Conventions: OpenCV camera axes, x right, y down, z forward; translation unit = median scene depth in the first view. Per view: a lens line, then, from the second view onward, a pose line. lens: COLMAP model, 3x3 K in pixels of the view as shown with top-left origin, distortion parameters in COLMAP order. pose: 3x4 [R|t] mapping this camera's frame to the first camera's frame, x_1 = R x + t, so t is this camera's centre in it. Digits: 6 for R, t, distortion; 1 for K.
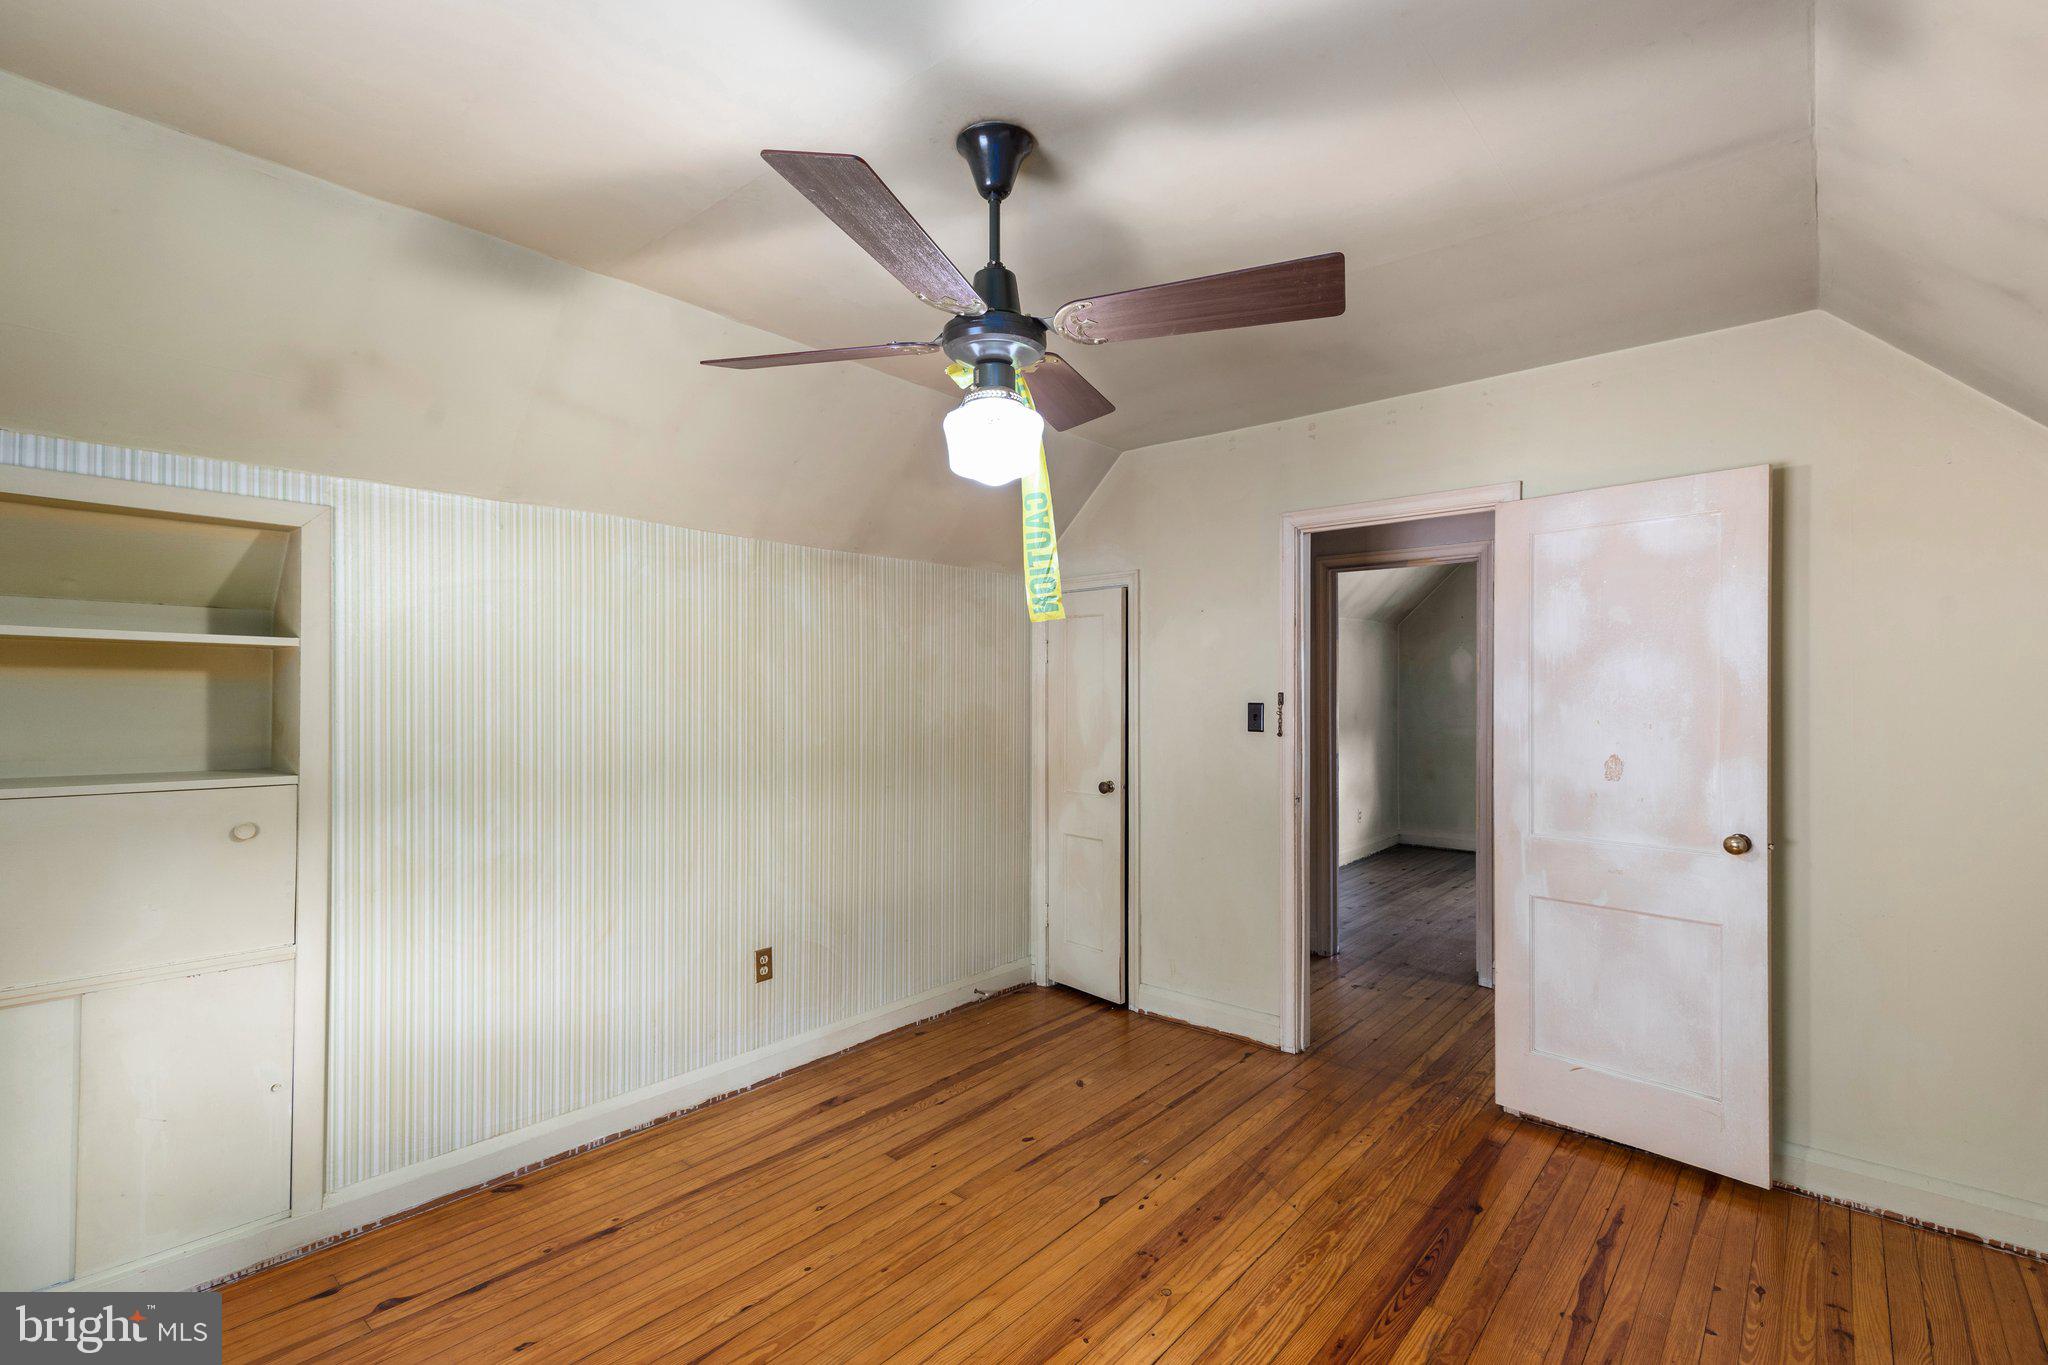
lens RADIAL K [[920.2, 0, 1022.8], [0, 920.2, 688.4], [0, 0, 1]] dist [0.009663, -0.000142]
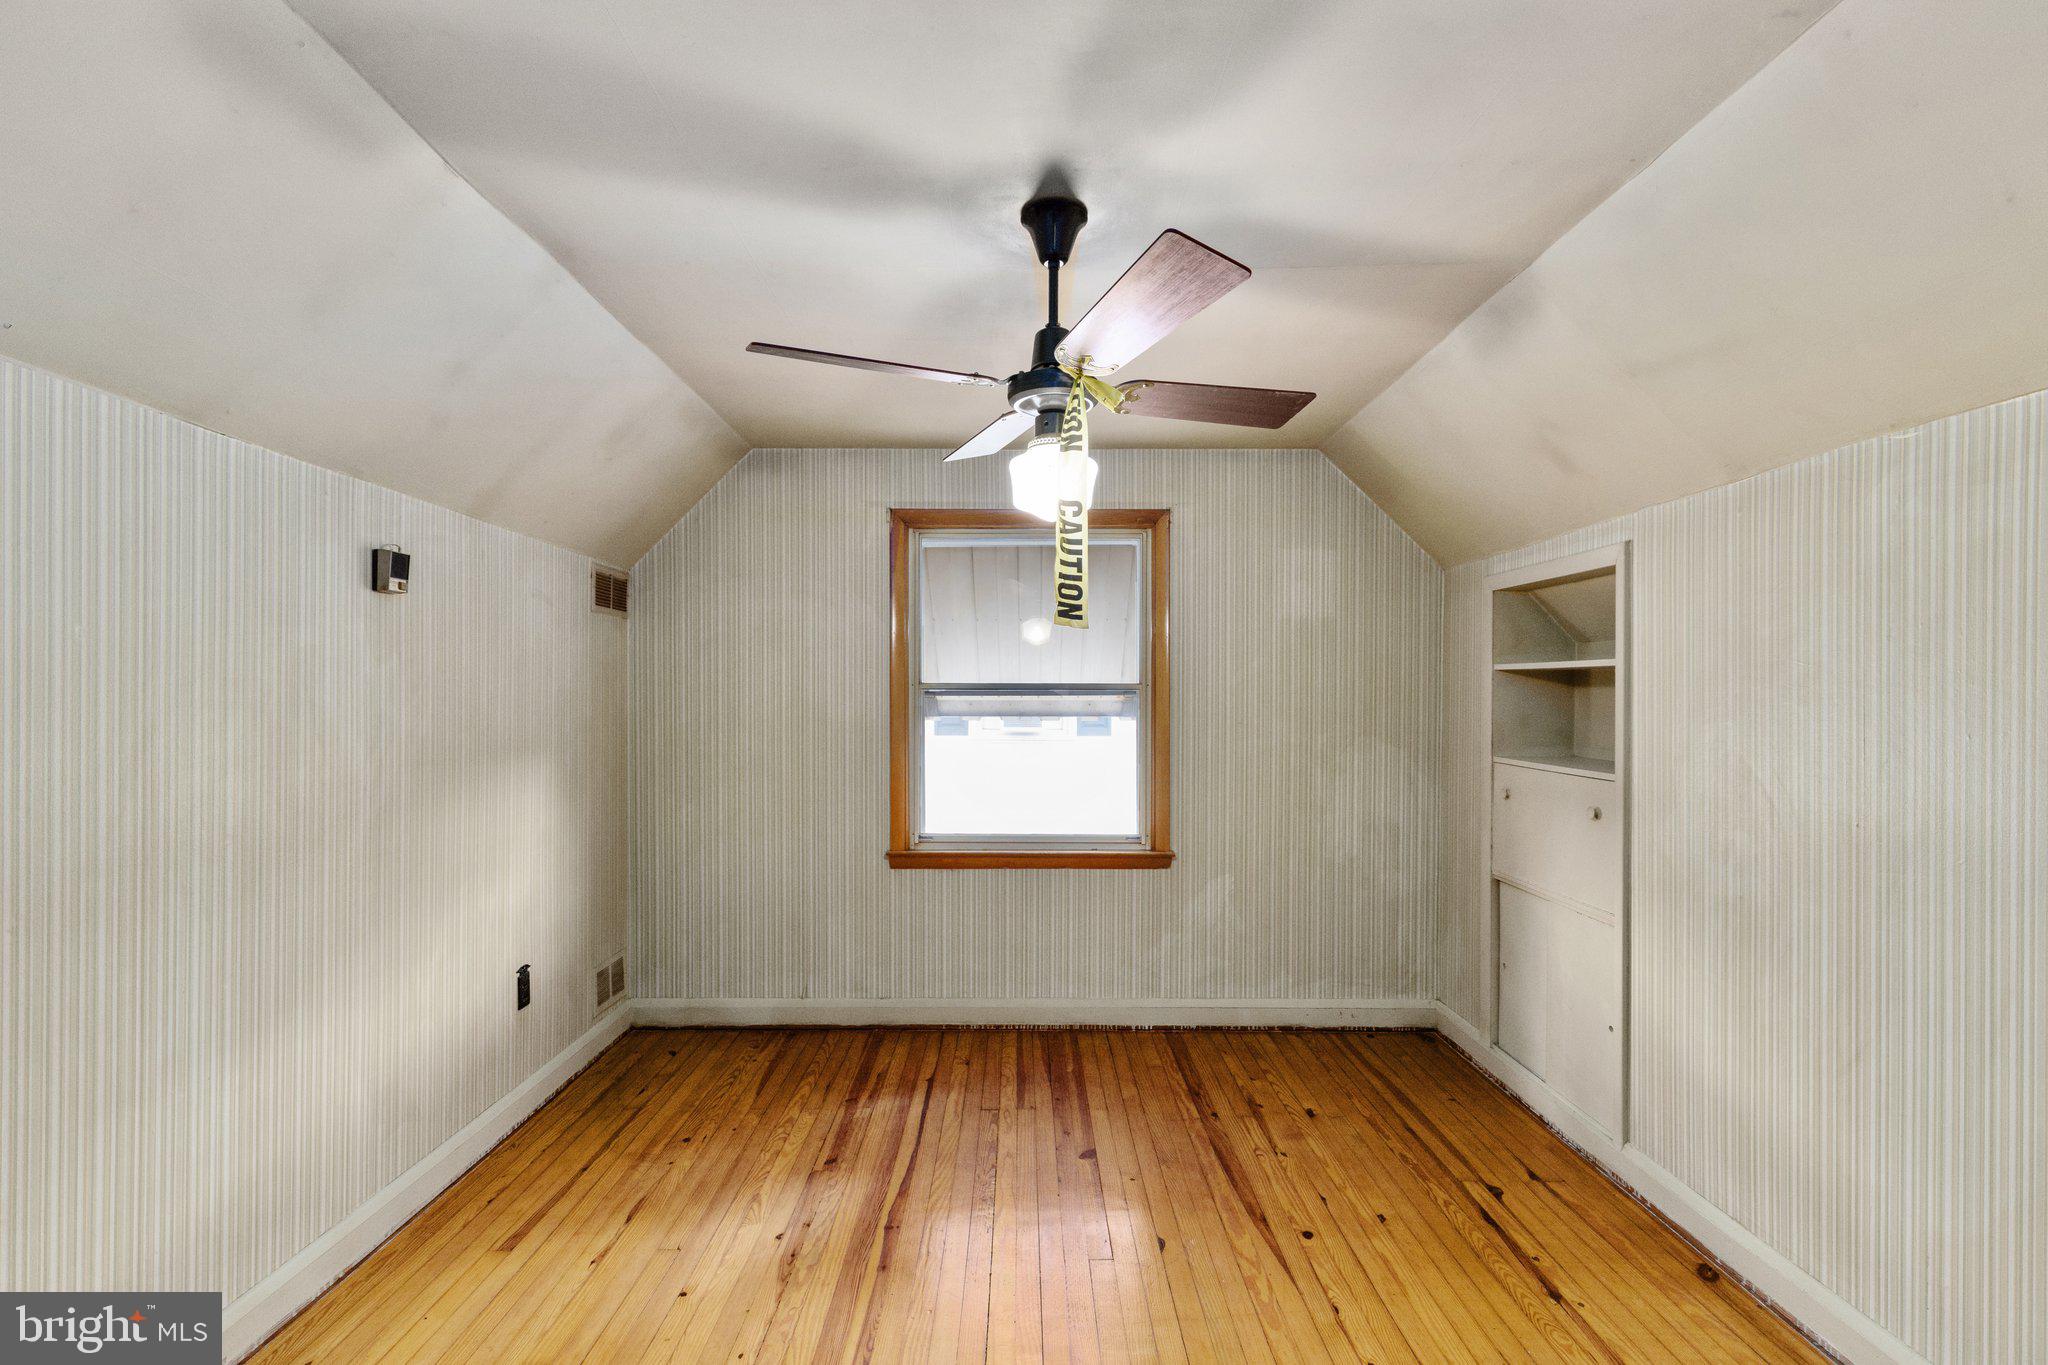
lens RADIAL K [[920.2, 0, 1019.8], [0, 920.2, 696.1], [0, 0, 1]] dist [0.009663, -0.000142]
pose [[-0.747622, -0.005325, -0.664103, 0.579954], [-0.000050, 0.999968, -0.007962, 0.002524], [0.664124, -0.005919, -0.747599, 1.383883]]
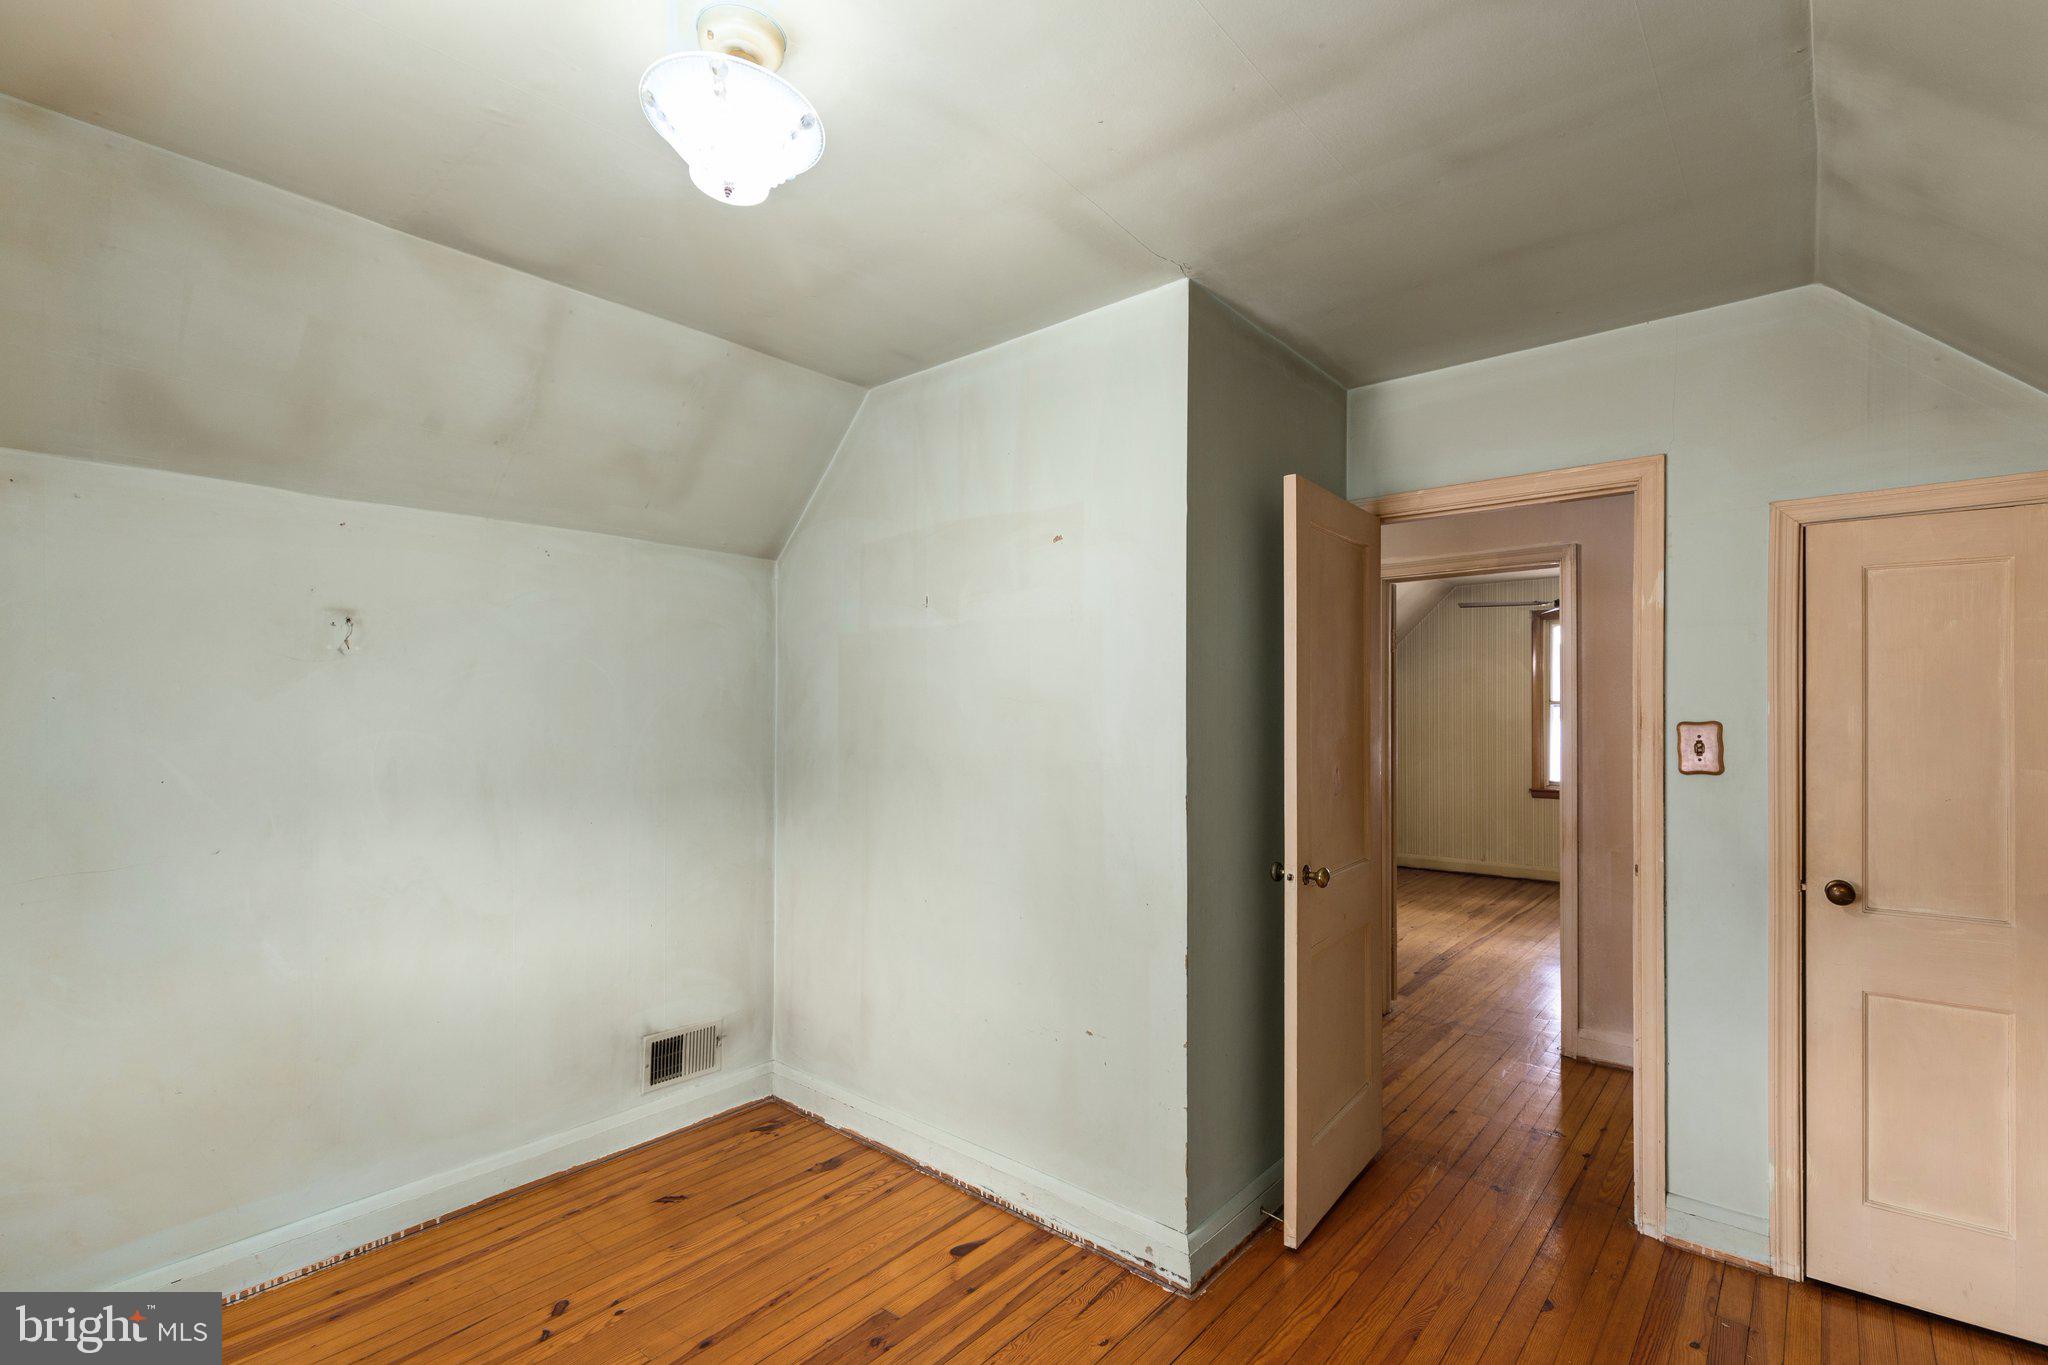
lens RADIAL K [[920.2, 0, 1023.0], [0, 920.2, 699.2], [0, 0, 1]] dist [0.009663, -0.000142]
pose [[-0.999908, -0.006757, -0.011769, 1.157122], [-0.006630, 0.999920, -0.010817, 0.003297], [0.011841, -0.010738, -0.999872, 2.561396]]
